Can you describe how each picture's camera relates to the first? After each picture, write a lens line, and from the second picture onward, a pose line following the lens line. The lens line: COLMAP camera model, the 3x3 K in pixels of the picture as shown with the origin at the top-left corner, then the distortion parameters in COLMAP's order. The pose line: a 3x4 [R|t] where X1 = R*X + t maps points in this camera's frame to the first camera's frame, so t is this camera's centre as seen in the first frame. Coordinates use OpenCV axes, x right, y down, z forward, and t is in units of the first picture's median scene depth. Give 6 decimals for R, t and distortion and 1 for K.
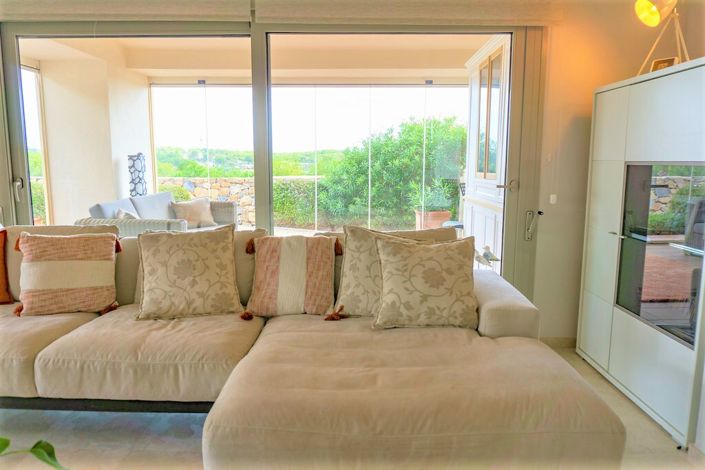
lens RADIAL K [[485.7, 0, 354.8], [0, 485.7, 243.3], [0, 0, 1]] dist [-0.010175, -0.001046]
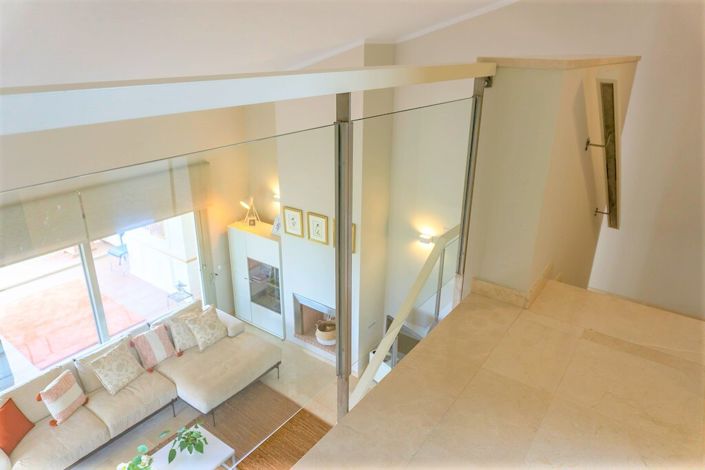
lens RADIAL K [[485.7, 0, 354.8], [0, 485.7, 243.3], [0, 0, 1]] dist [-0.010175, -0.001046]
pose [[0.568464, -0.310602, 0.761824, -1.309961], [0.113479, 0.946747, 0.301319, -1.095740], [-0.814844, -0.084838, 0.573438, -1.220027]]
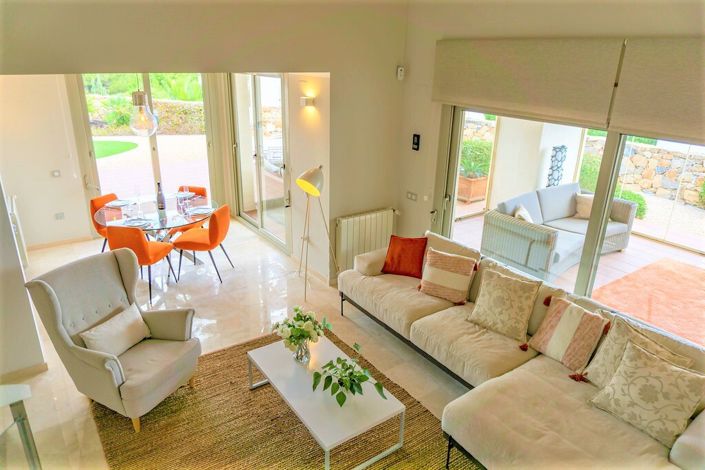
lens RADIAL K [[485.7, 0, 354.8], [0, 485.7, 243.3], [0, 0, 1]] dist [-0.010175, -0.001046]
pose [[0.591018, 0.312395, -0.743711, 0.489849], [-0.145177, 0.948105, 0.282880, -0.509310], [0.793487, -0.059218, 0.605700, -0.320287]]
